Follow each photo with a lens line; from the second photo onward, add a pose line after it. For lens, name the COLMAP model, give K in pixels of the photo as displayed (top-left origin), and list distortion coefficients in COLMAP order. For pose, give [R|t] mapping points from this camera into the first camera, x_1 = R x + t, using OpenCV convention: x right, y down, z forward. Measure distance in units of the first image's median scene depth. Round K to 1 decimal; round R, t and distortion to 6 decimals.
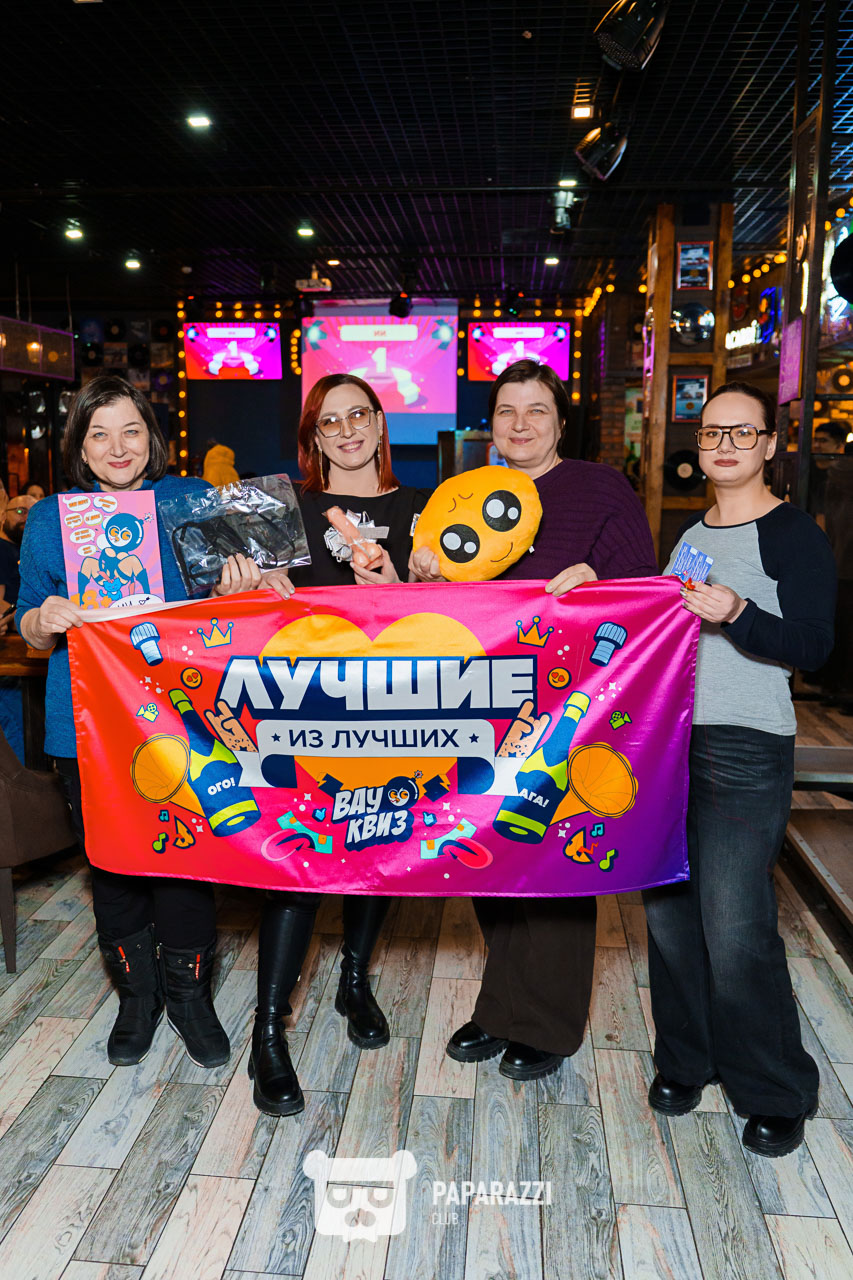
lens RADIAL K [[1031.6, 0, 402.6], [0, 1031.6, 611.4], [0, 0, 1]] dist [-0.009053, -0.003014]
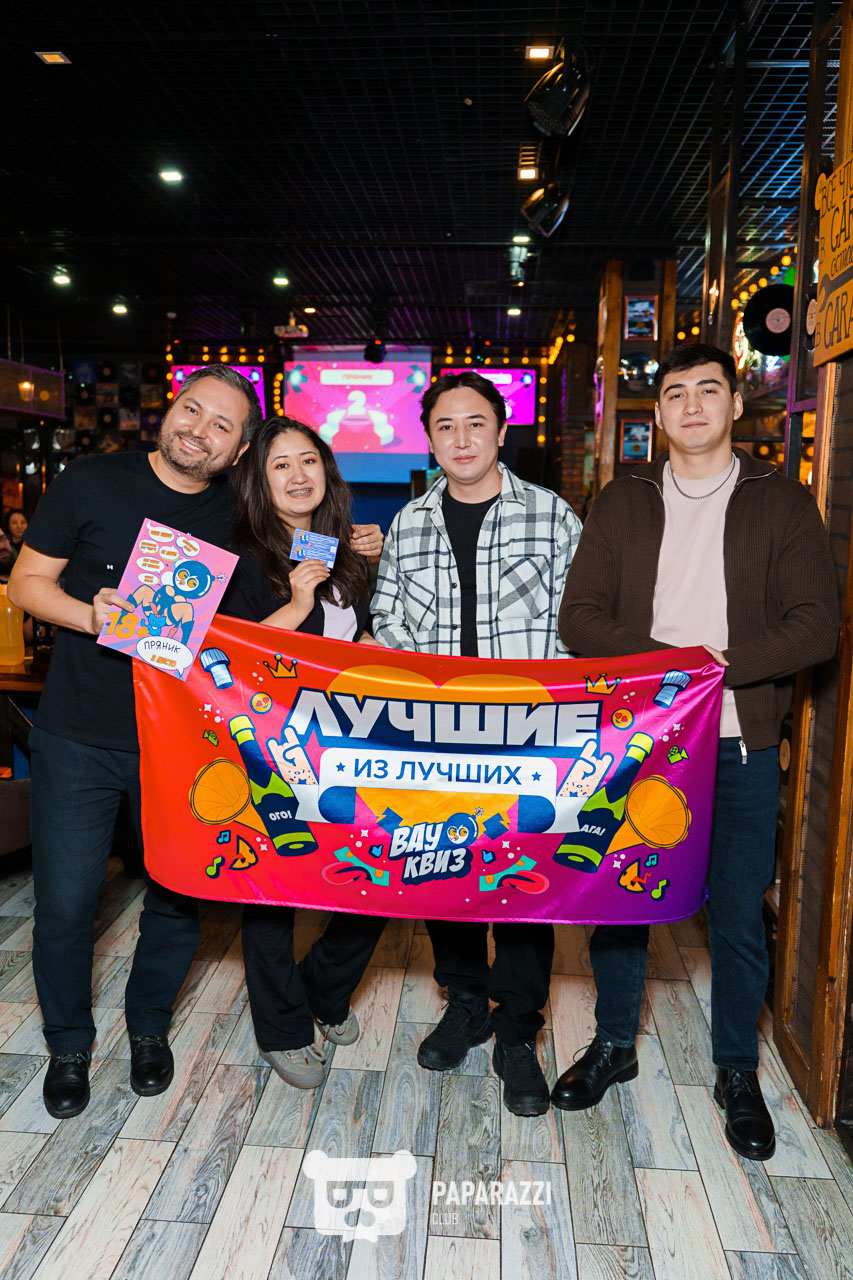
lens RADIAL K [[990.3, 0, 450.6], [0, 990.3, 649.2], [0, 0, 1]] dist [-0.012226, -0.001099]
pose [[0.999541, 0.004455, 0.029981, 0.053949], [-0.004470, 0.999990, 0.000422, 0.011613], [-0.029979, -0.000555, 0.999550, -0.028420]]
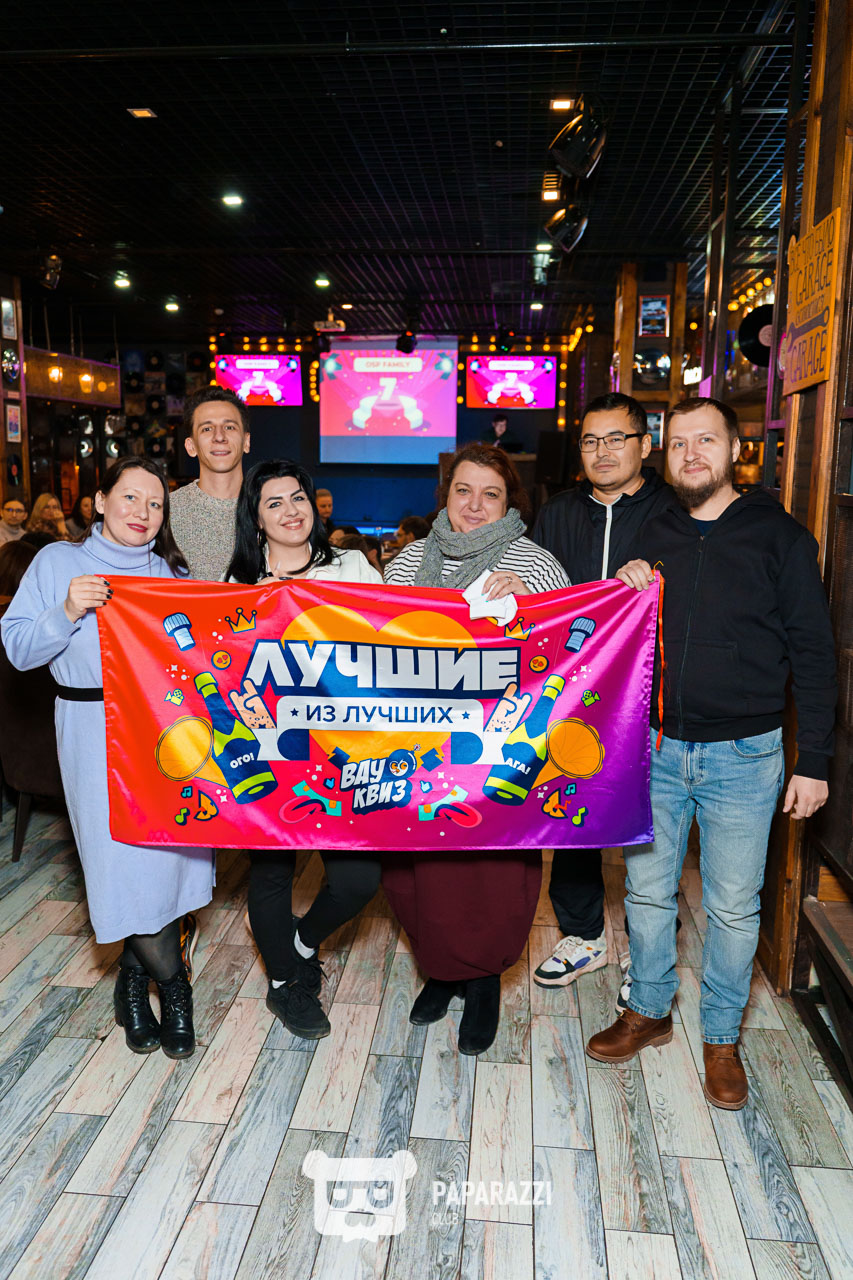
lens RADIAL K [[1072.3, 0, 435.0], [0, 1072.3, 649.8], [0, 0, 1]] dist [-0.024070, 0.031612]
pose [[0.999975, 0.003975, 0.005793, 0.028188], [-0.004147, 0.999542, 0.029962, 0.008678], [-0.005671, -0.029986, 0.999534, -0.223831]]
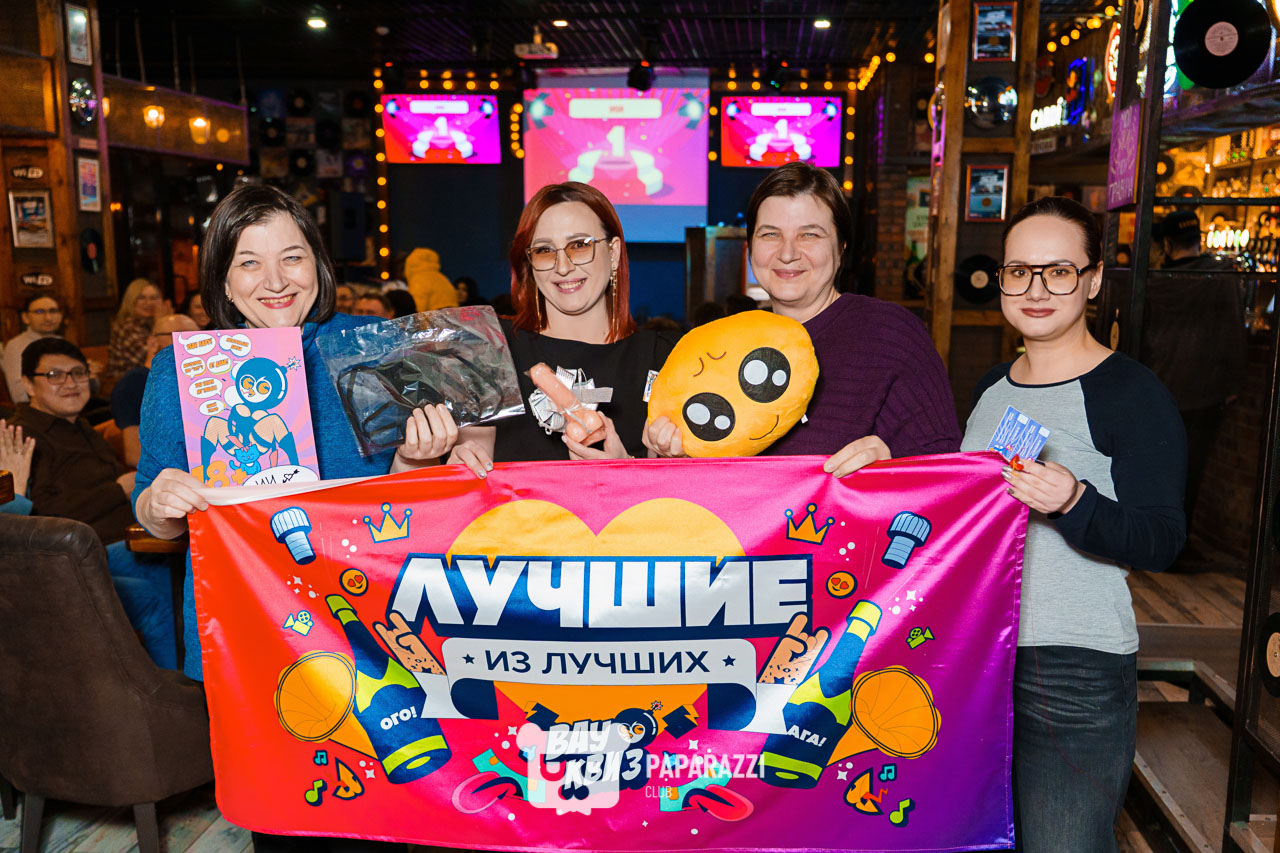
lens RADIAL K [[1125.0, 0, 672.2], [0, 1125.0, 460.2], [0, 0, 1]] dist [-0.016912, 0.021761]
pose [[0.999757, 0.000010, 0.022032, 0.003857], [-0.001064, 0.998855, 0.047827, -0.033050], [-0.022007, -0.047839, 0.998613, 0.084448]]
